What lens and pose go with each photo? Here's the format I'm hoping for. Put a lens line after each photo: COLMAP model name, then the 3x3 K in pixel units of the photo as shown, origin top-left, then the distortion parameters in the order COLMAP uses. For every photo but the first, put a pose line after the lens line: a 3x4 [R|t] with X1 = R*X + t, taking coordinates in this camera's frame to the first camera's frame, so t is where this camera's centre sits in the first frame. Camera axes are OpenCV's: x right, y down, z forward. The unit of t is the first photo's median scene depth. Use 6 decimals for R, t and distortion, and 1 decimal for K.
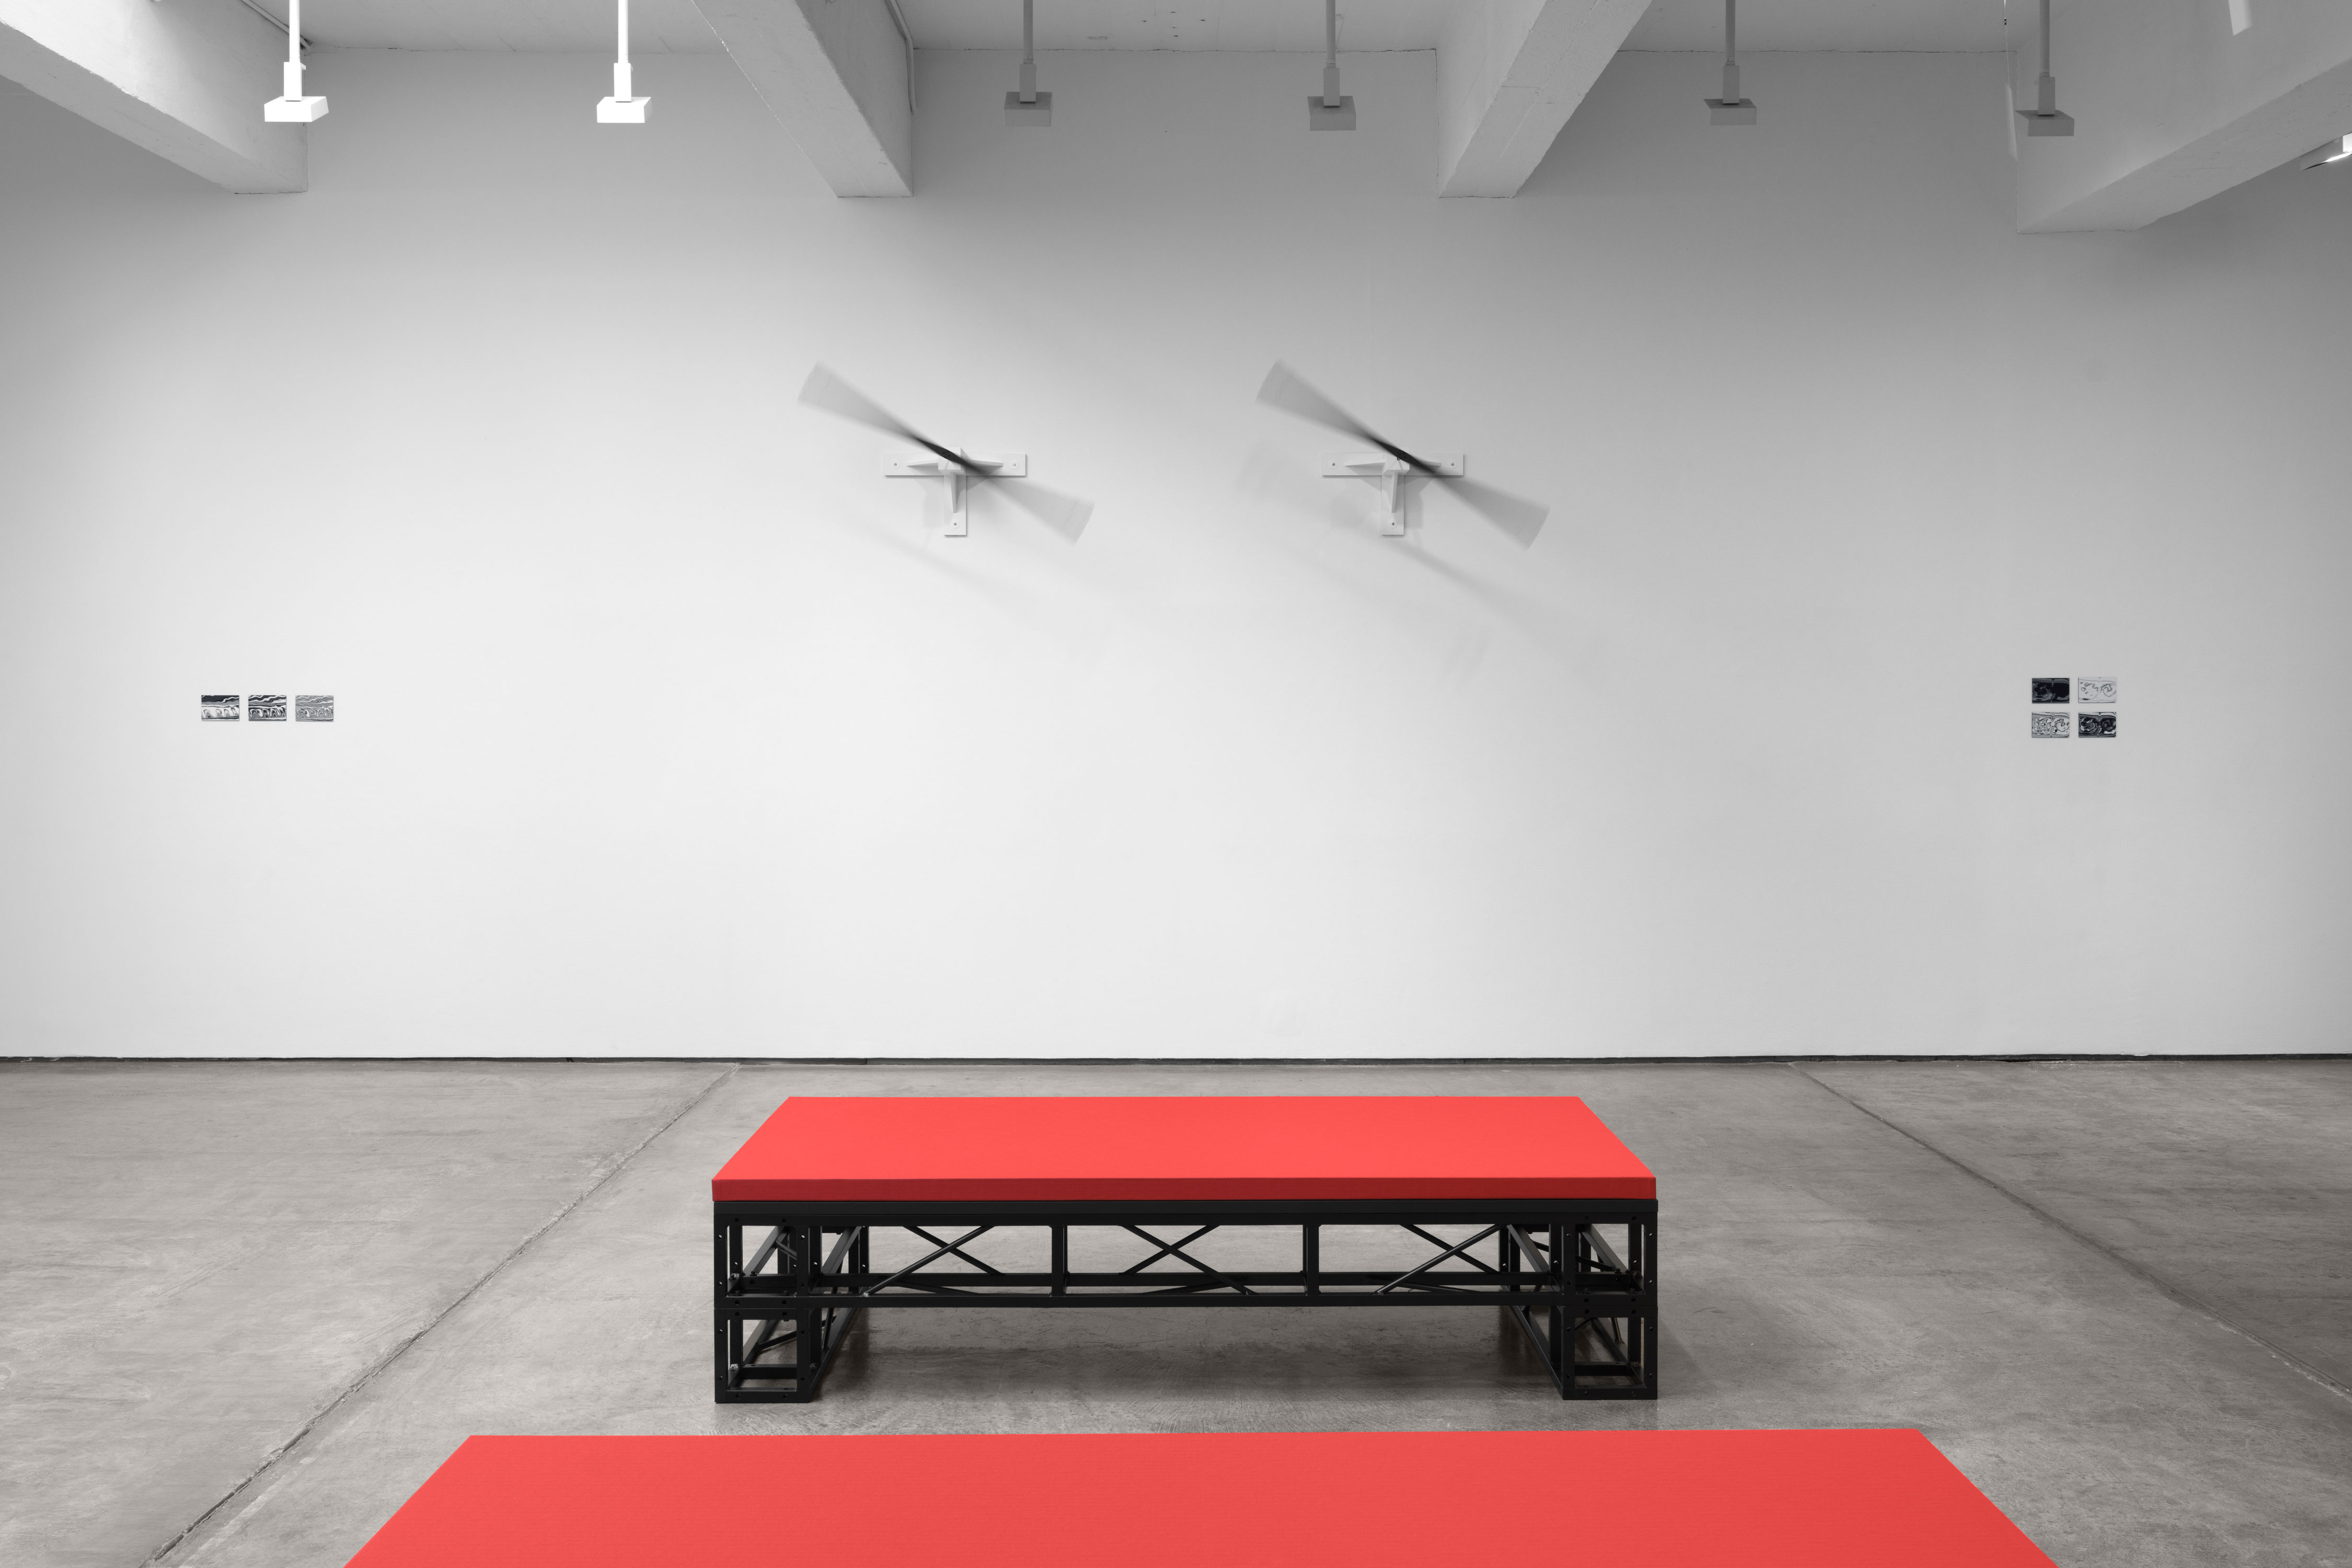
lens RADIAL K [[2585.8, 0, 1176.0], [0, 2585.8, 784.0], [0, 0, 1]] dist [-0.063445, -0.010638]
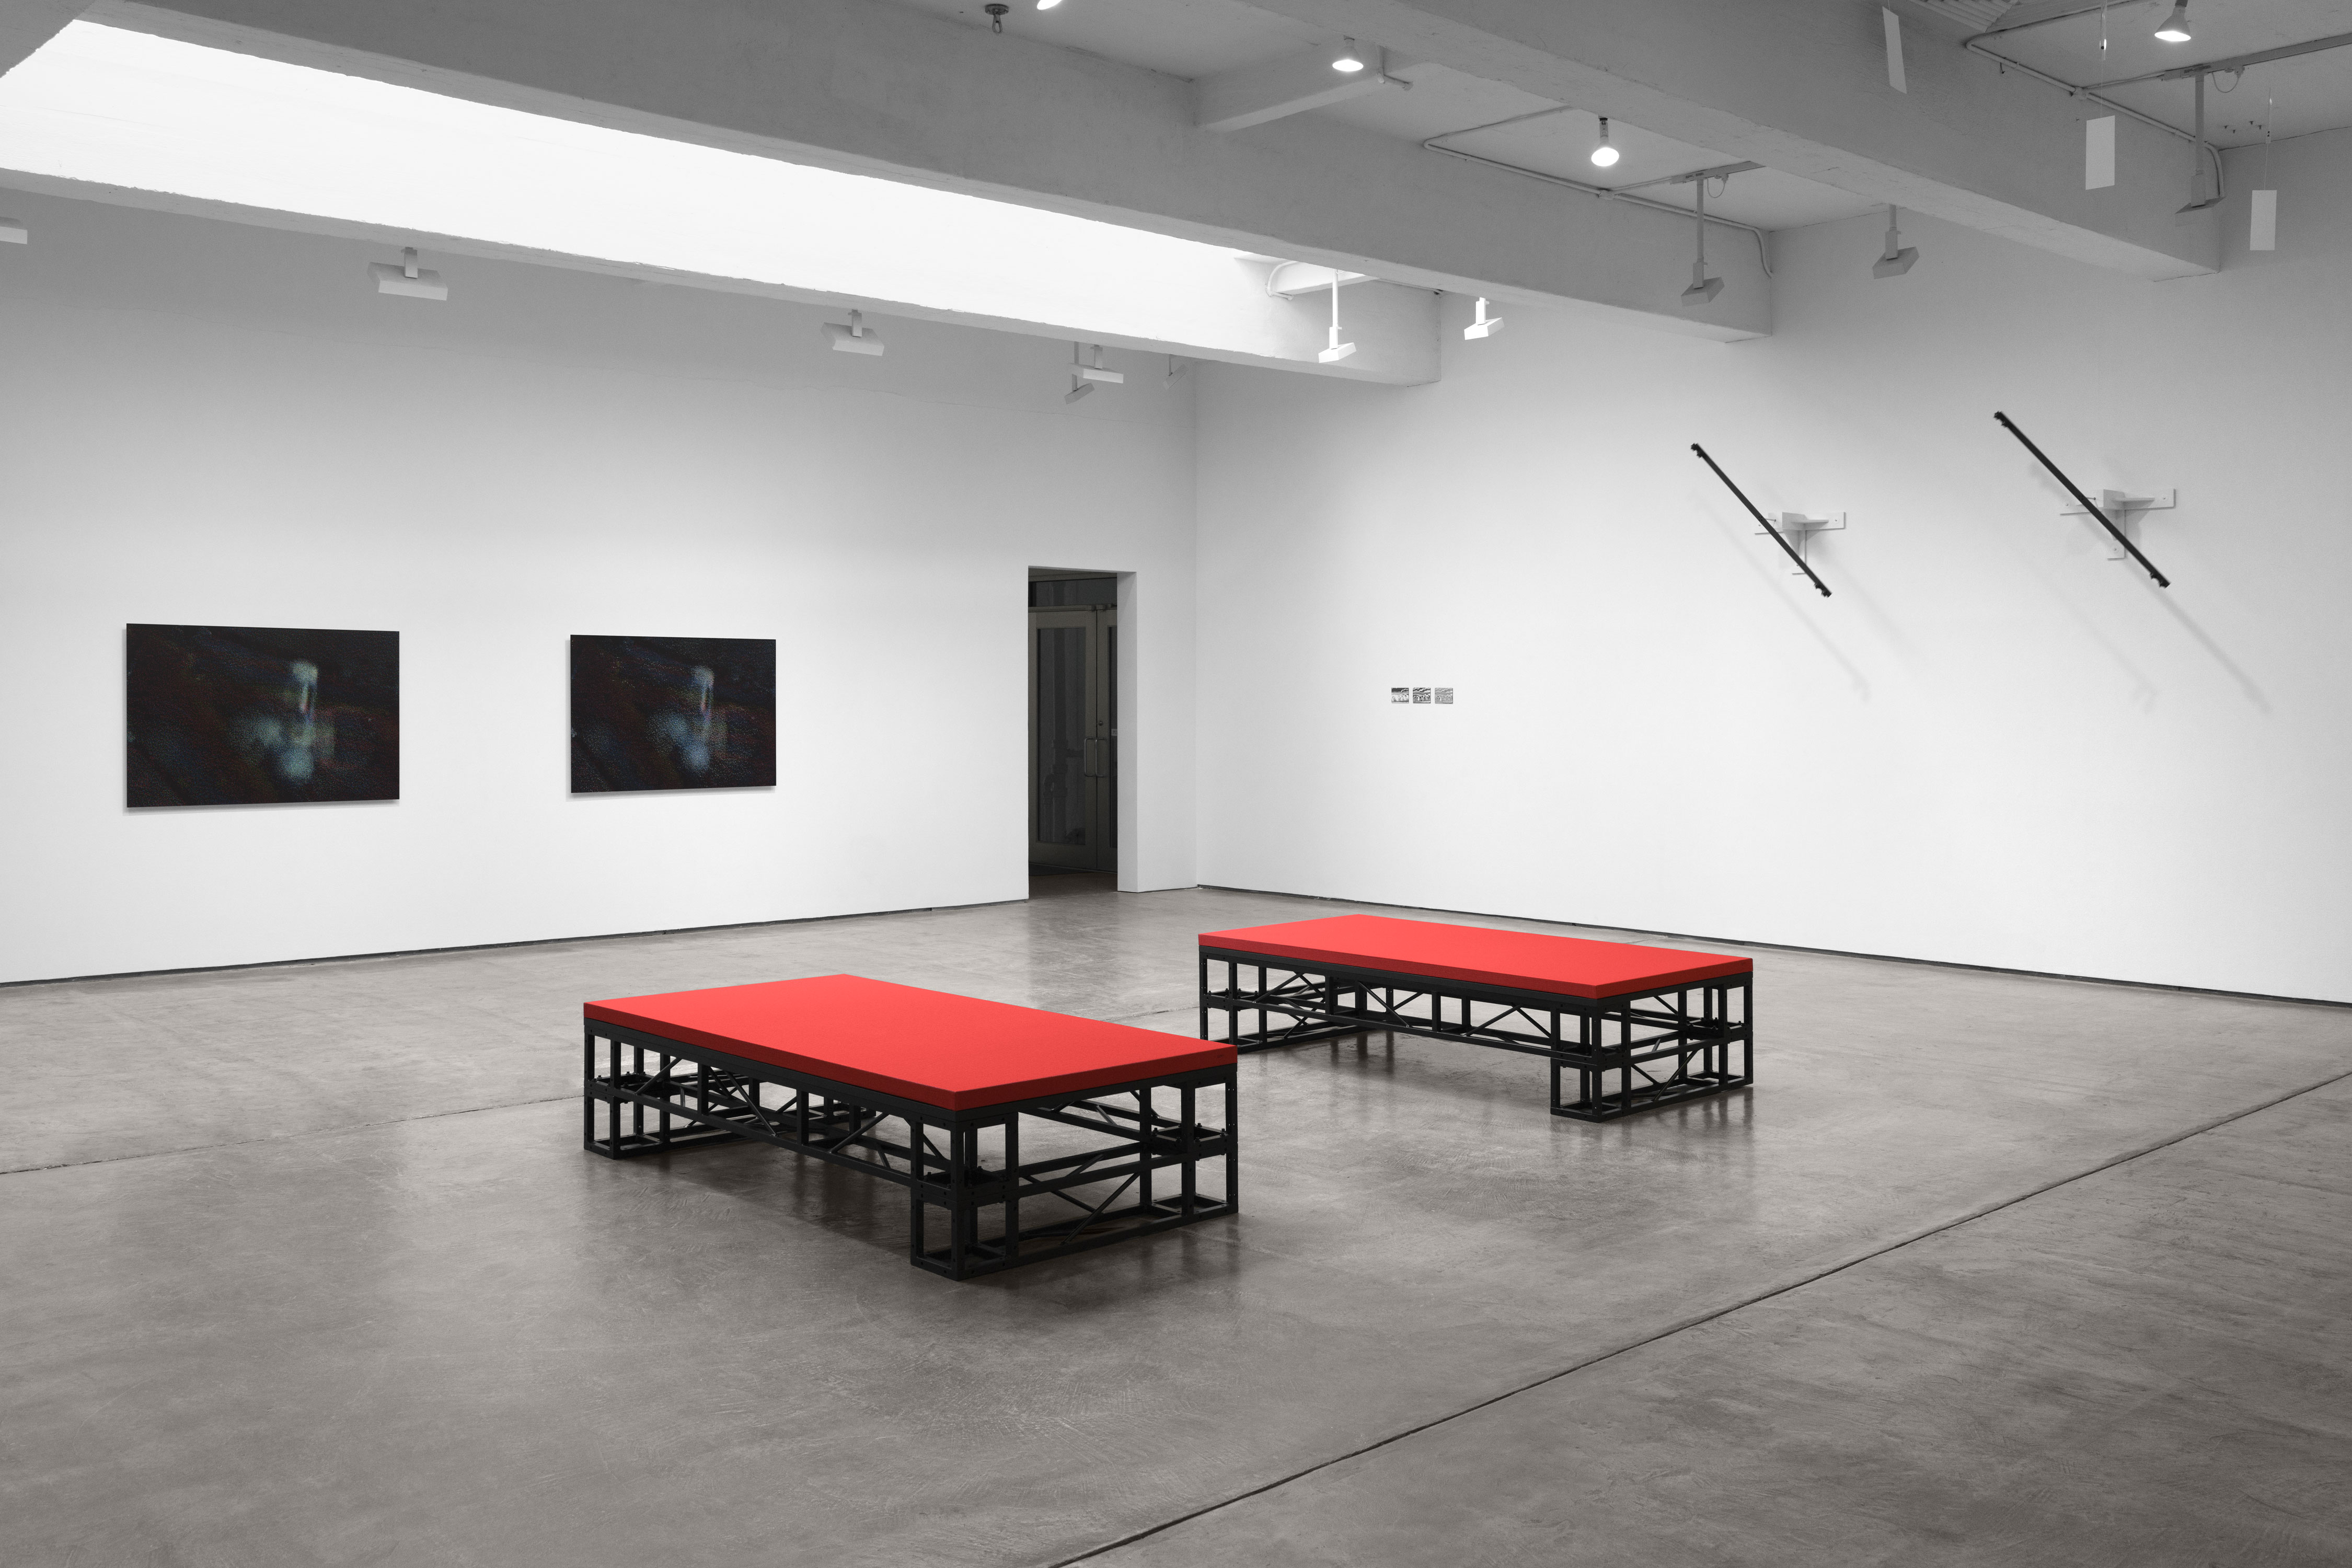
lens RADIAL K [[2049.6, 0, 1176.0], [0, 2049.6, 784.0], [0, 0, 1]] dist [0.001075, 0.001006]
pose [[0.658129, 0.034458, -0.752116, 1.078143], [-0.031173, 0.999343, 0.018508, 0.016804], [0.752259, 0.011265, 0.658771, -0.017836]]
